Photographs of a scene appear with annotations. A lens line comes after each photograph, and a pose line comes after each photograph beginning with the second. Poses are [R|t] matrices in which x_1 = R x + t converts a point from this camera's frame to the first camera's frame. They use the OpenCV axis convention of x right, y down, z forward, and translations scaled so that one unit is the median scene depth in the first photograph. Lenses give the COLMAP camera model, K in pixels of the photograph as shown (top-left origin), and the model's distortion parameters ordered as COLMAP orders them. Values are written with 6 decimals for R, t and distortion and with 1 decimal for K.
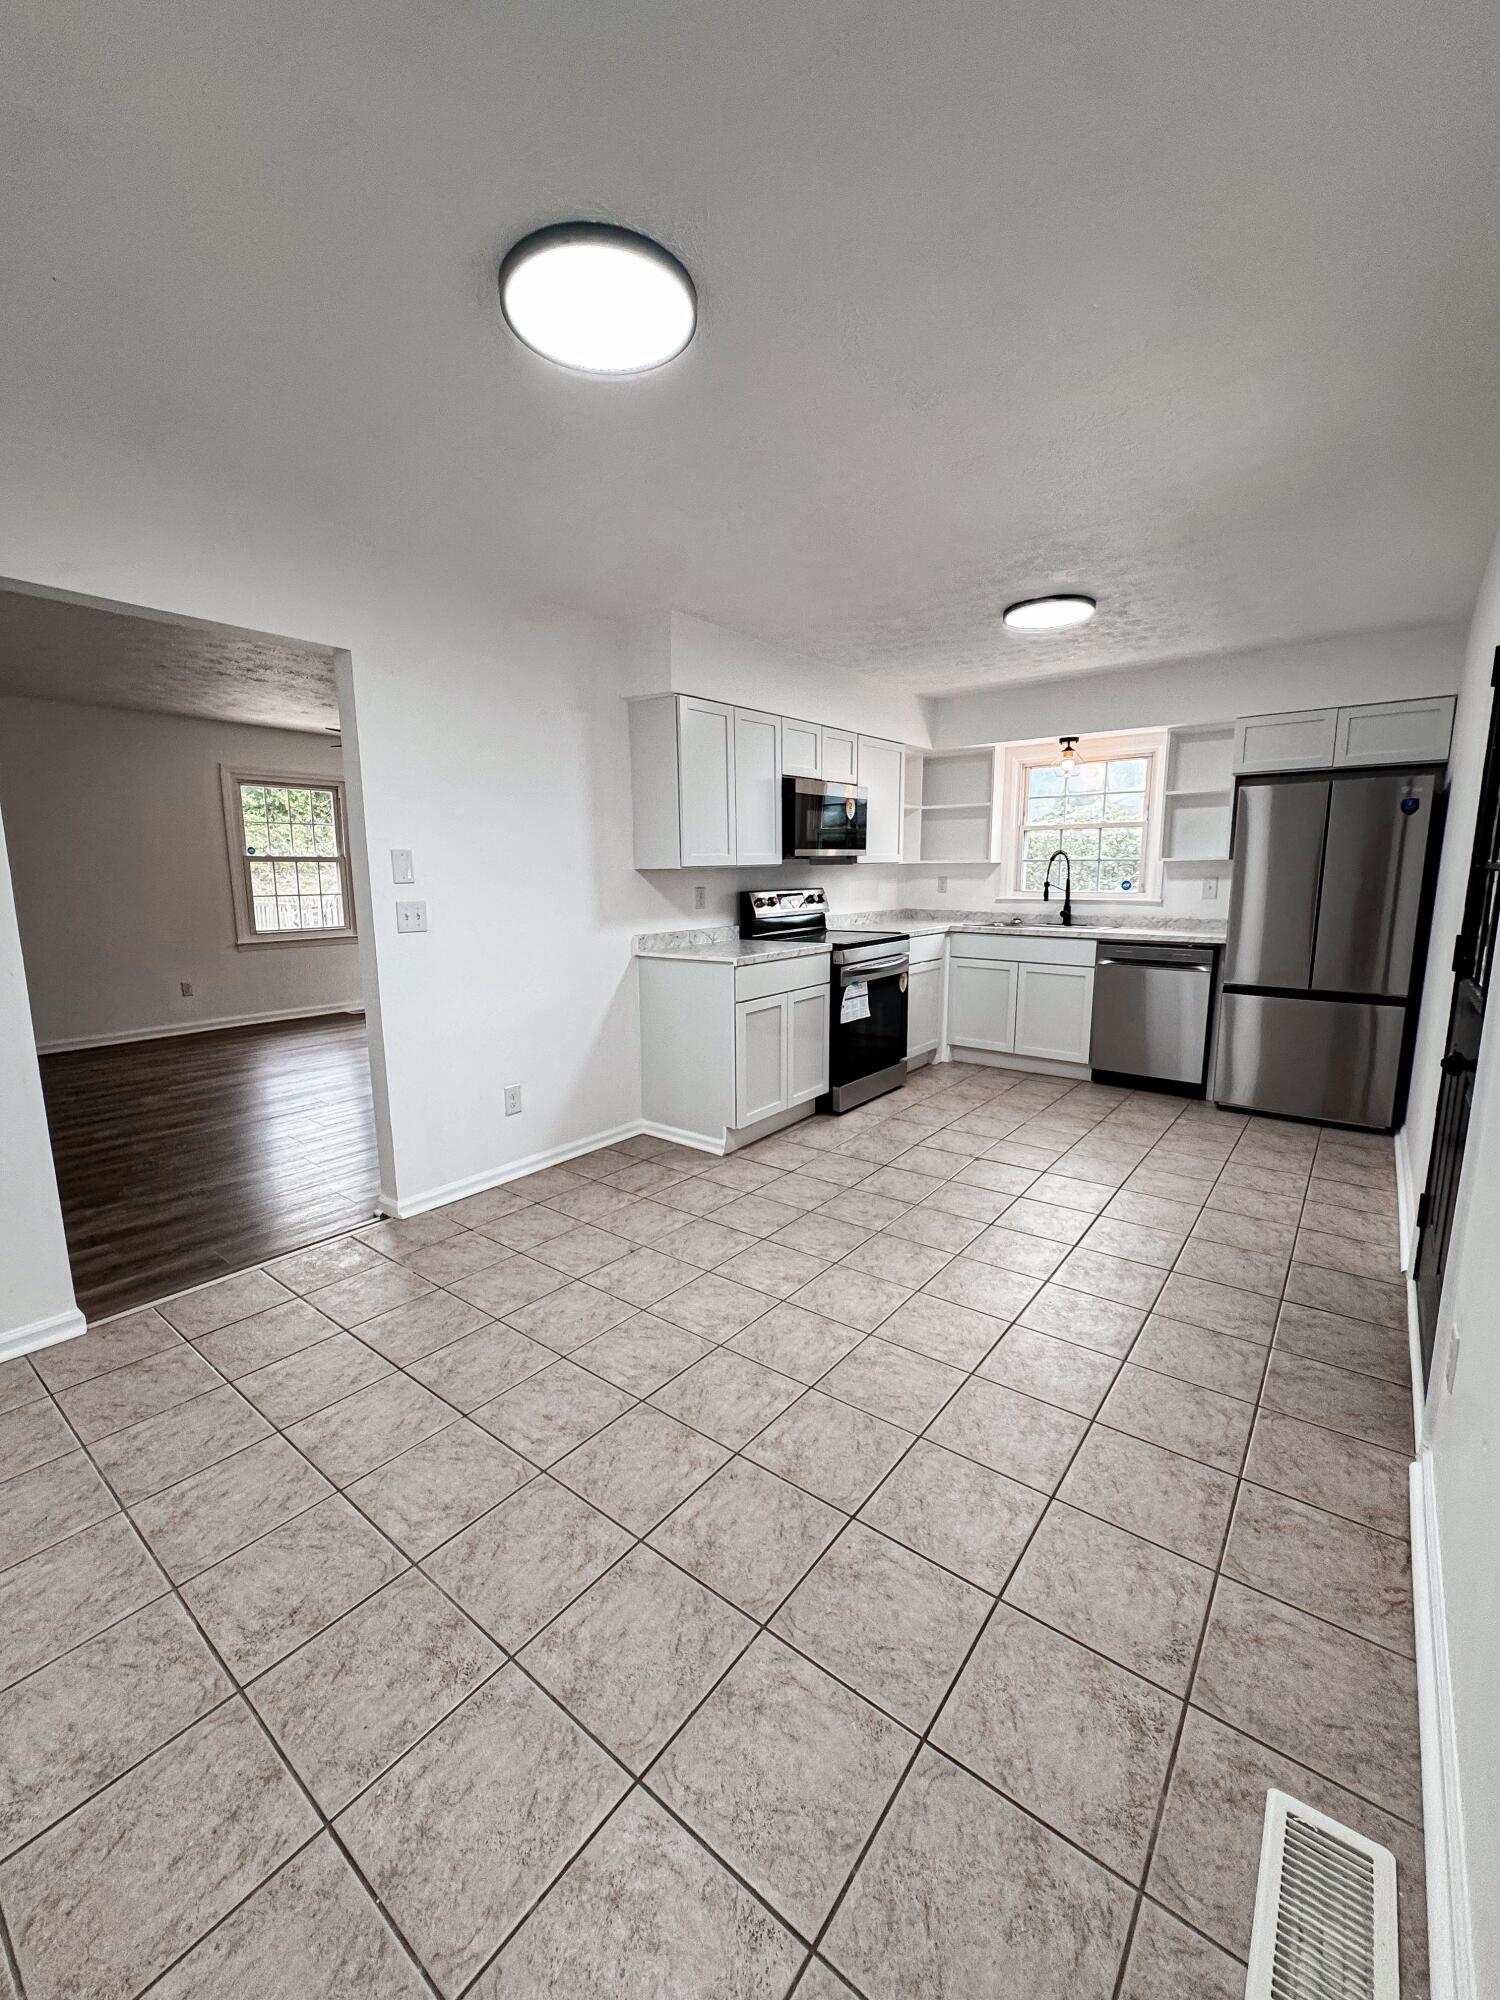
lens RADIAL K [[805.5, 0, 755.5], [0, 805.5, 998.5], [0, 0, 1]] dist [-0.001455, 0.000711]
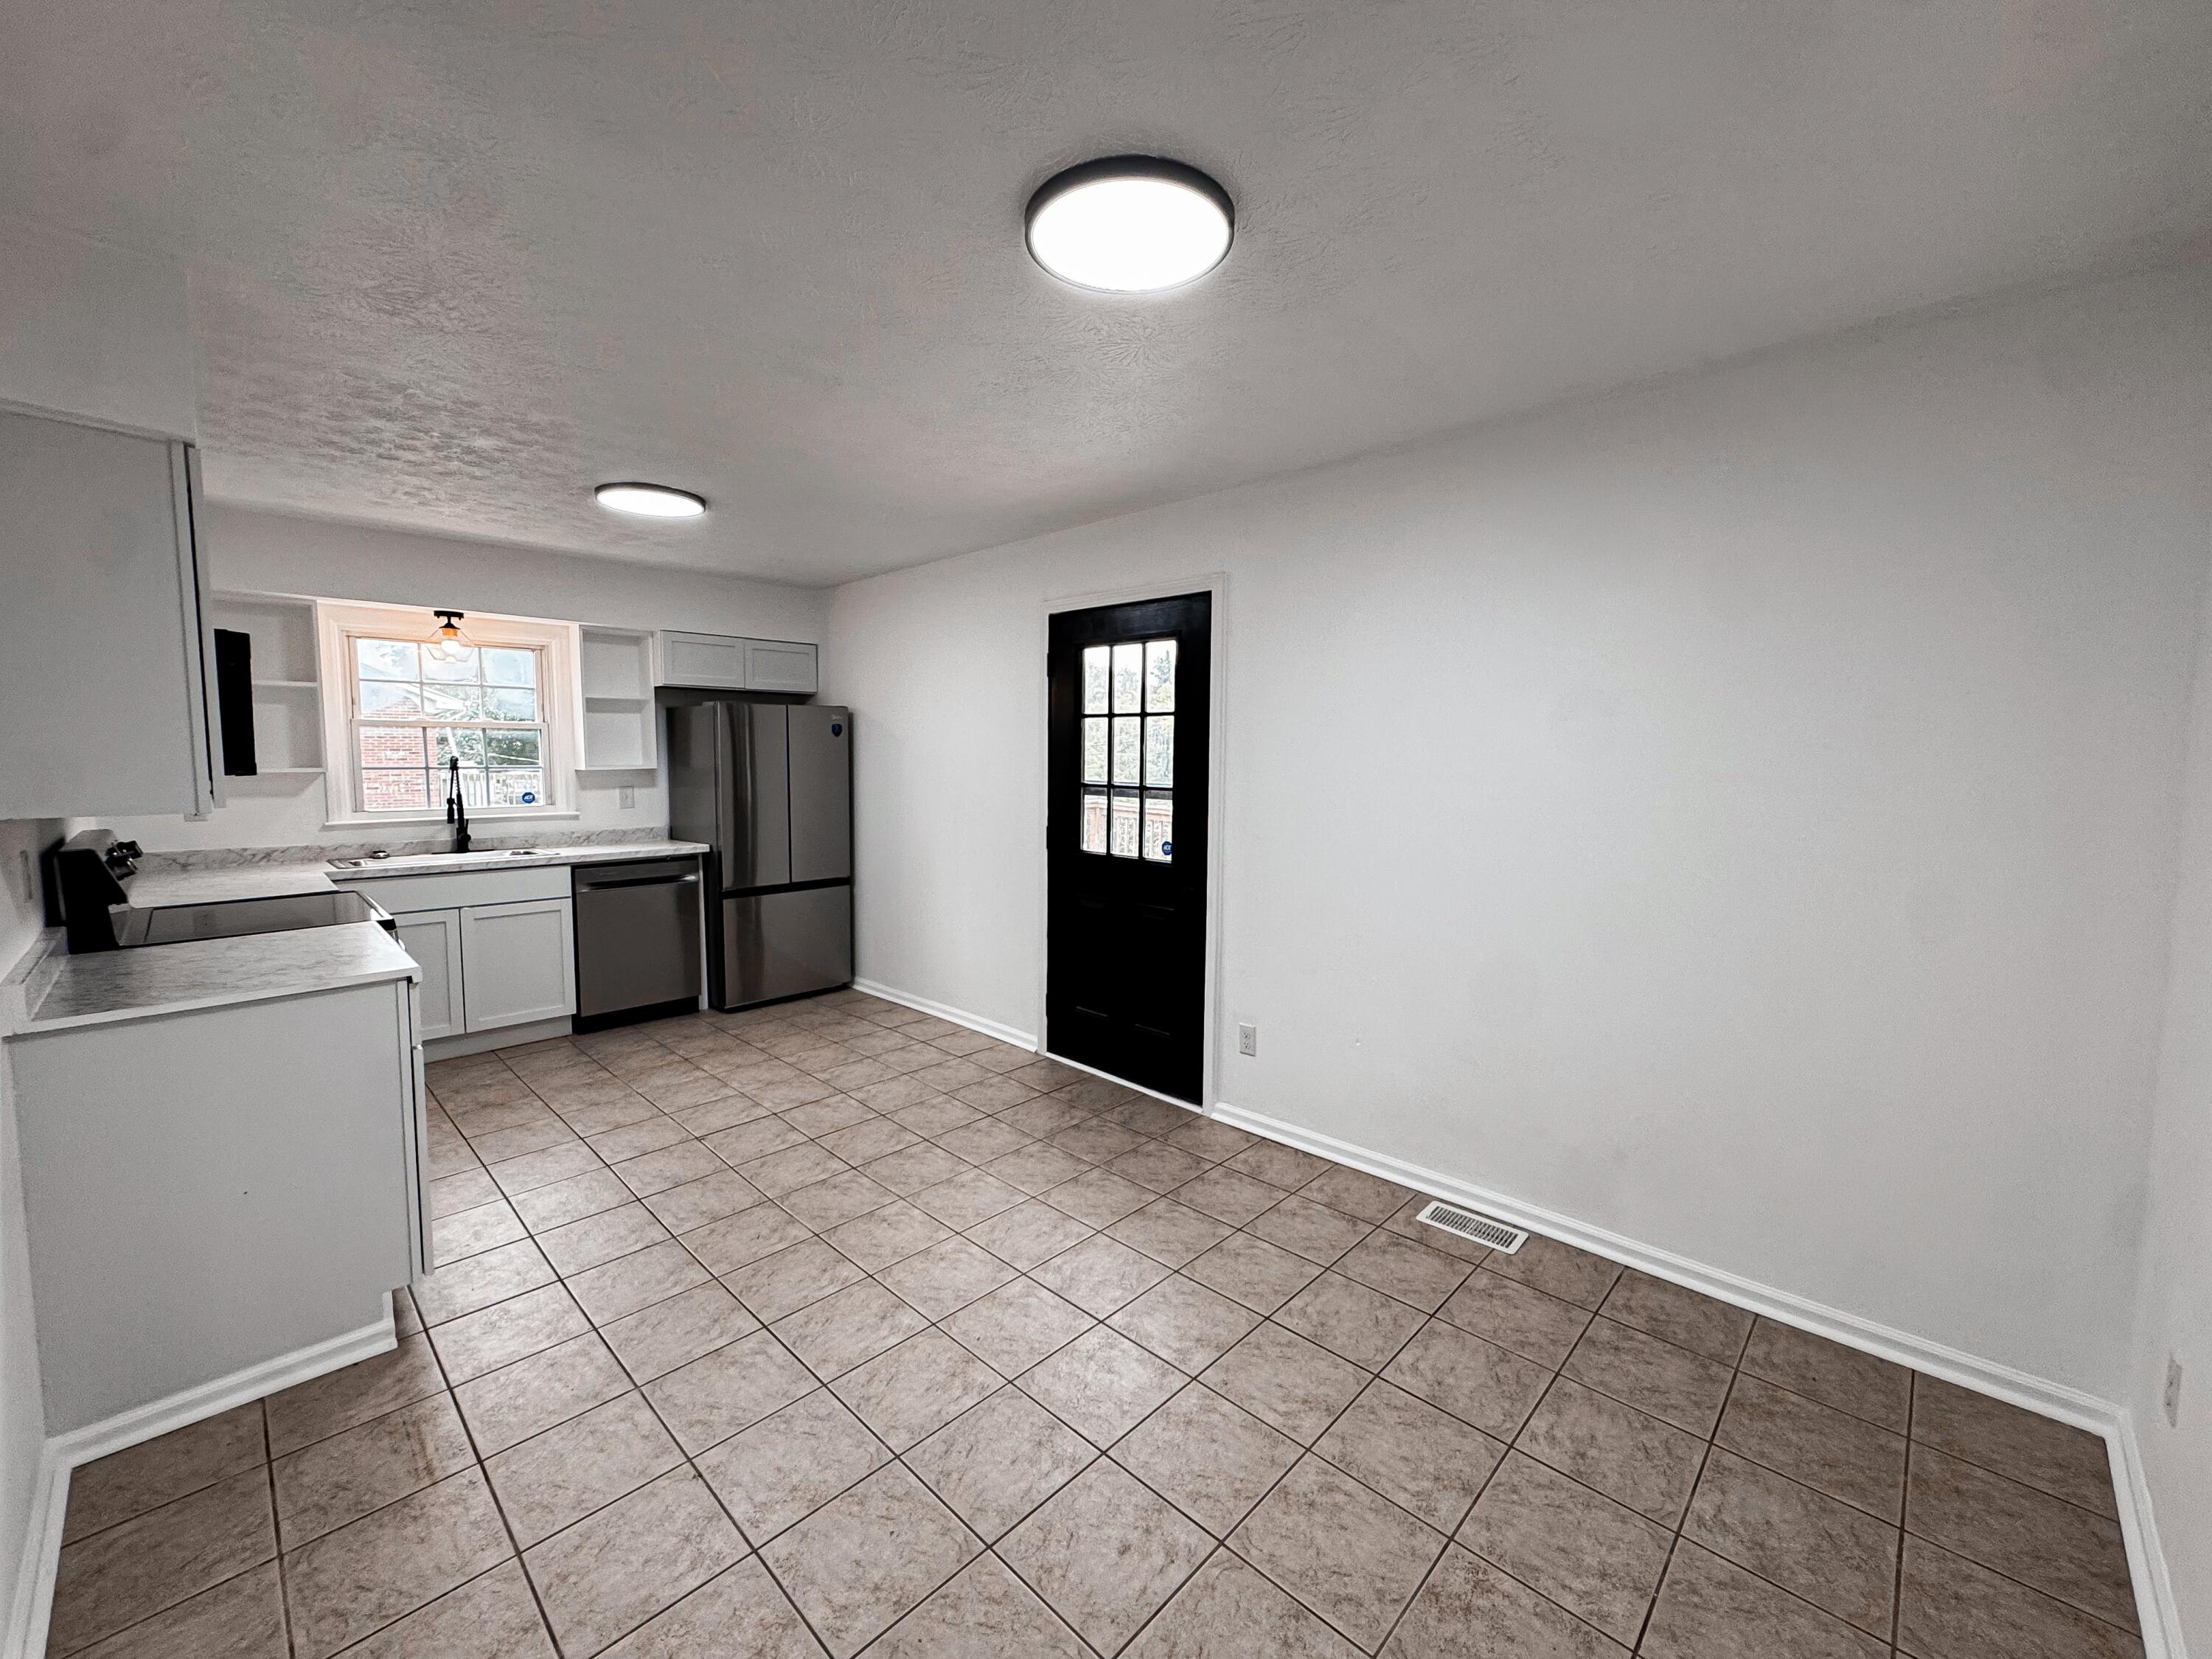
lens RADIAL K [[890.9, 0, 1094.4], [0, 890.9, 824.6], [0, 0, 1]] dist [-0.001455, 0.000711]
pose [[0.108788, -0.075289, 0.991210, -0.476441], [0.151138, 0.986788, 0.058366, -0.094147], [-0.982508, 0.143460, 0.118730, 0.380826]]
